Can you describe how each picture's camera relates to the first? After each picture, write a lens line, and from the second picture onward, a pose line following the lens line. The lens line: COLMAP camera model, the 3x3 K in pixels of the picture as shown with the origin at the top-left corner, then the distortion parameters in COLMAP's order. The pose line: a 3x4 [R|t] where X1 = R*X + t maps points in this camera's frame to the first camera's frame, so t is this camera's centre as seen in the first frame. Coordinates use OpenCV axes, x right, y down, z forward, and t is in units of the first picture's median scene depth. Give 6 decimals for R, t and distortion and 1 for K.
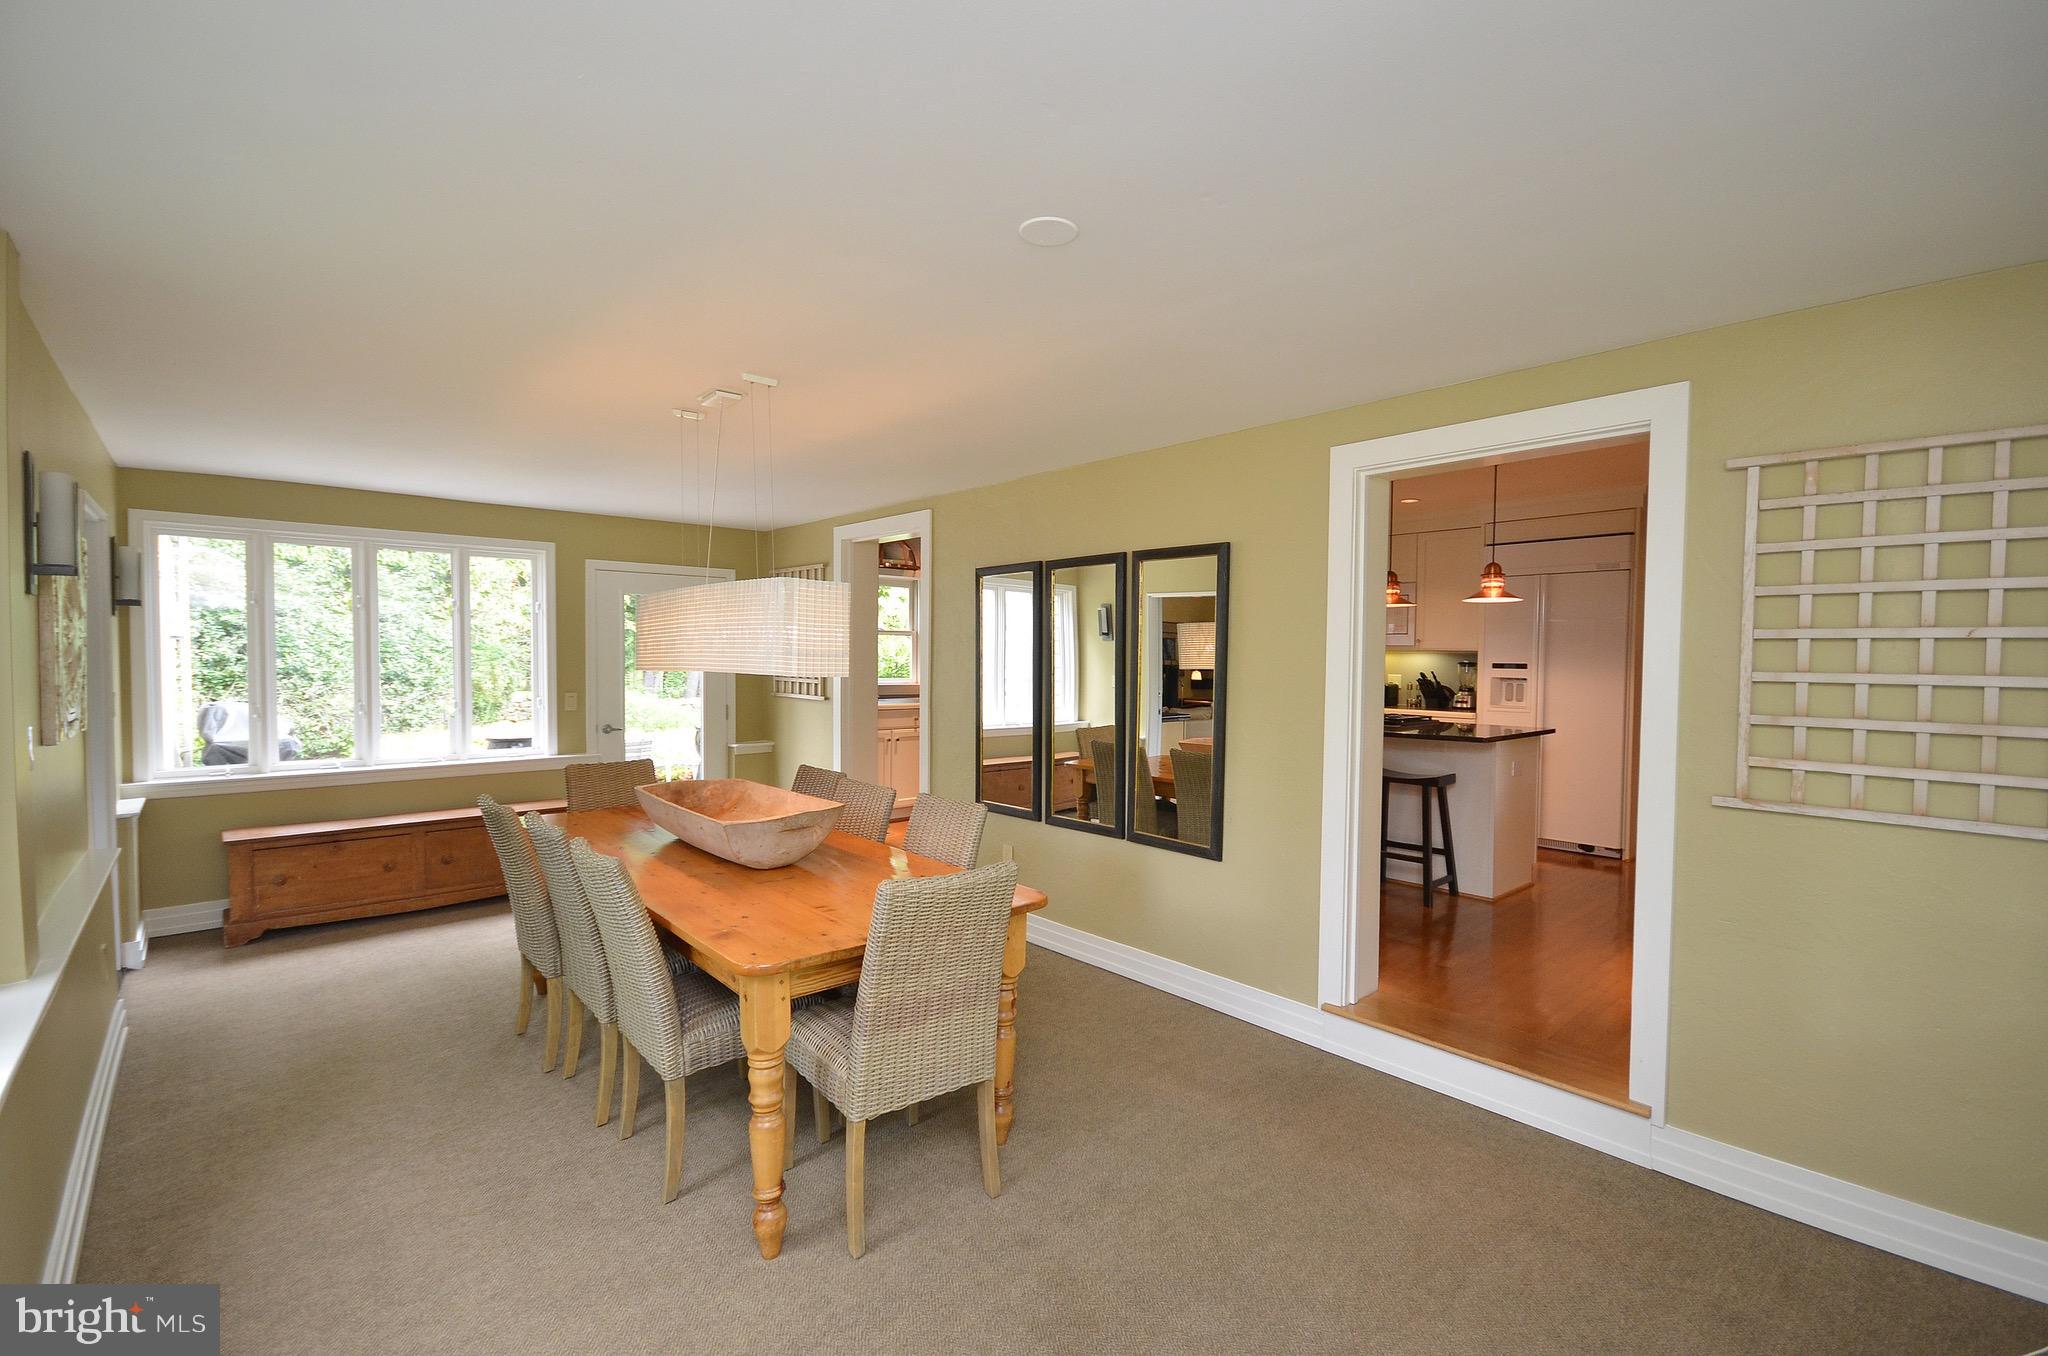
lens RADIAL K [[921.8, 0, 1025.7], [0, 921.8, 684.8], [0, 0, 1]] dist [-0.001367, 0.000030]
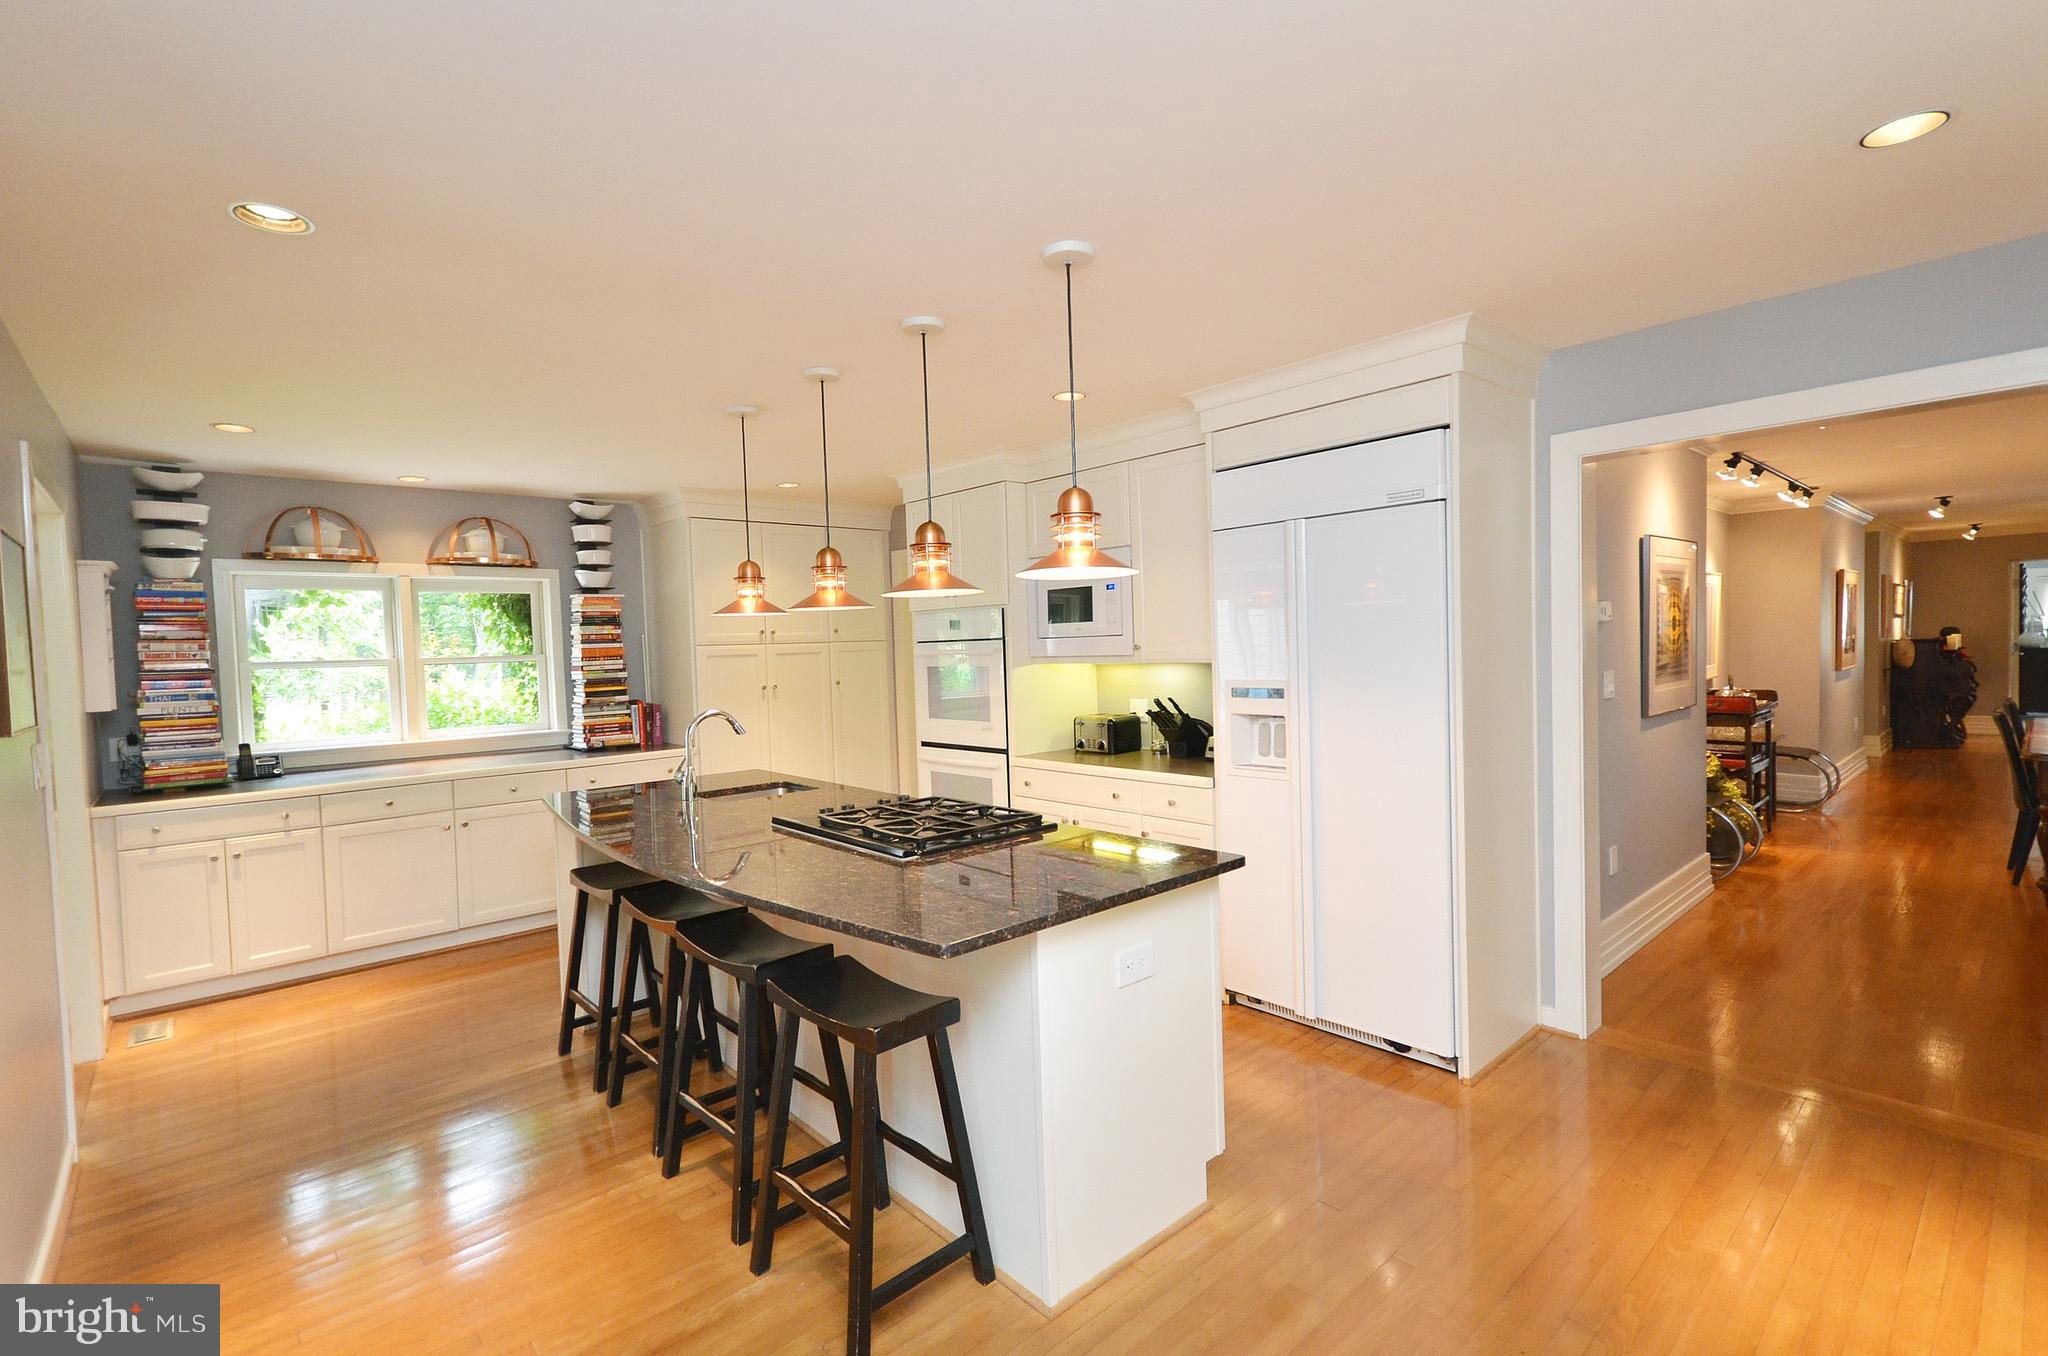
lens RADIAL K [[921.8, 0, 1022.3], [0, 921.8, 672.8], [0, 0, 1]] dist [-0.001367, 0.000030]
pose [[0.999161, -0.039912, -0.009210, 0.389537], [0.039894, 0.999202, -0.002142, -0.036055], [0.009288, 0.001772, 0.999955, 0.454639]]
